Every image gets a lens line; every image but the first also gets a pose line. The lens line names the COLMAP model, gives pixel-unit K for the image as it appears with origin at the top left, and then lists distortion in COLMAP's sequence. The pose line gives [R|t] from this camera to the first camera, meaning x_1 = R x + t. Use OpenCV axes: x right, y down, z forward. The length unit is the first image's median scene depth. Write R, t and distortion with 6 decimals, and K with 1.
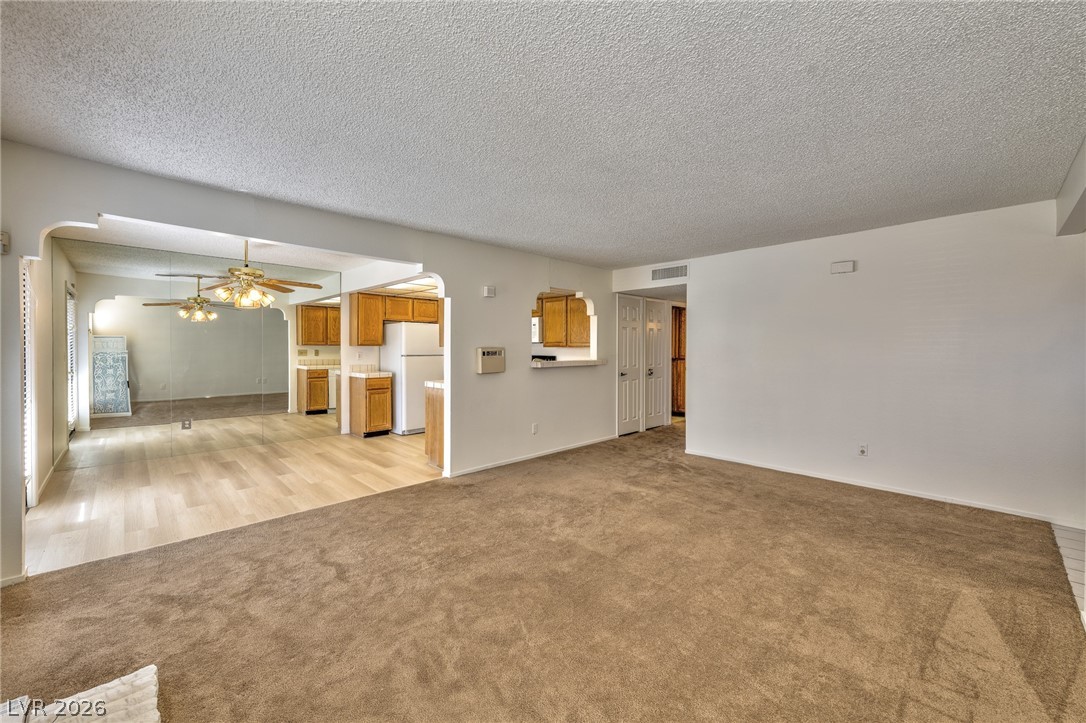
lens RADIAL K [[424.2, 0, 544.0], [0, 424.2, 348.9], [0, 0, 1]] dist [-0.000059, -0.000040]
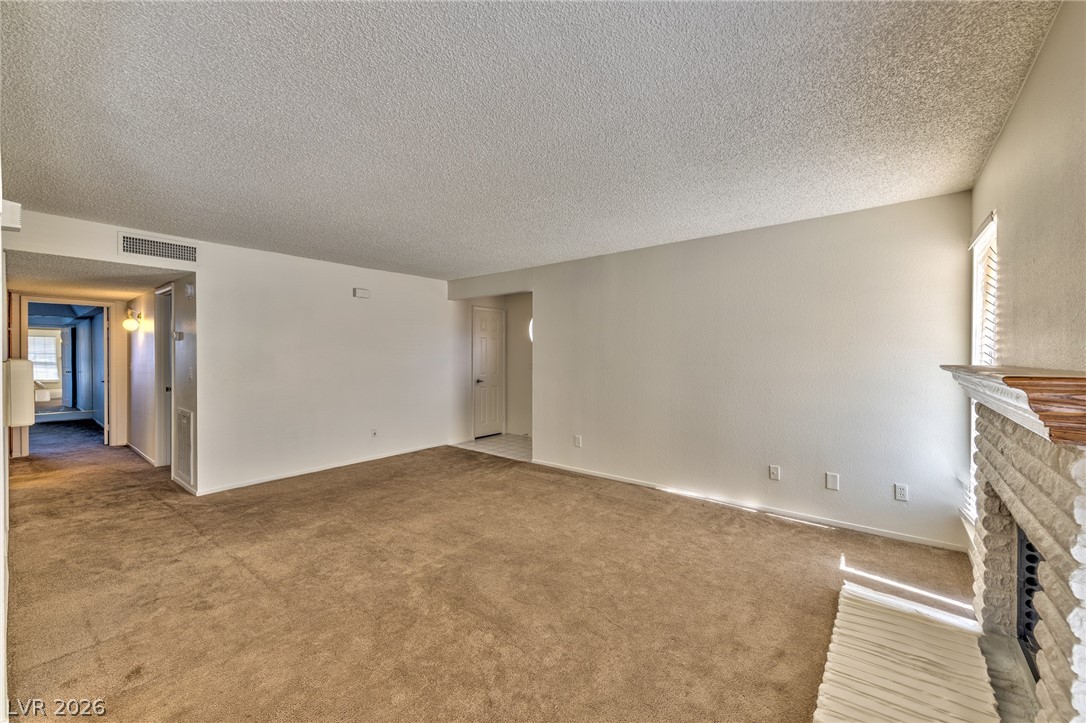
lens RADIAL K [[440.5, 0, 540.0], [0, 440.5, 355.6], [0, 0, 1]] dist [0.000241, -0.000060]
pose [[-0.114737, -0.002593, 0.993393, -0.670963], [0.007234, 0.999968, 0.003446, -0.004231], [-0.993370, 0.007581, -0.114714, 0.633811]]
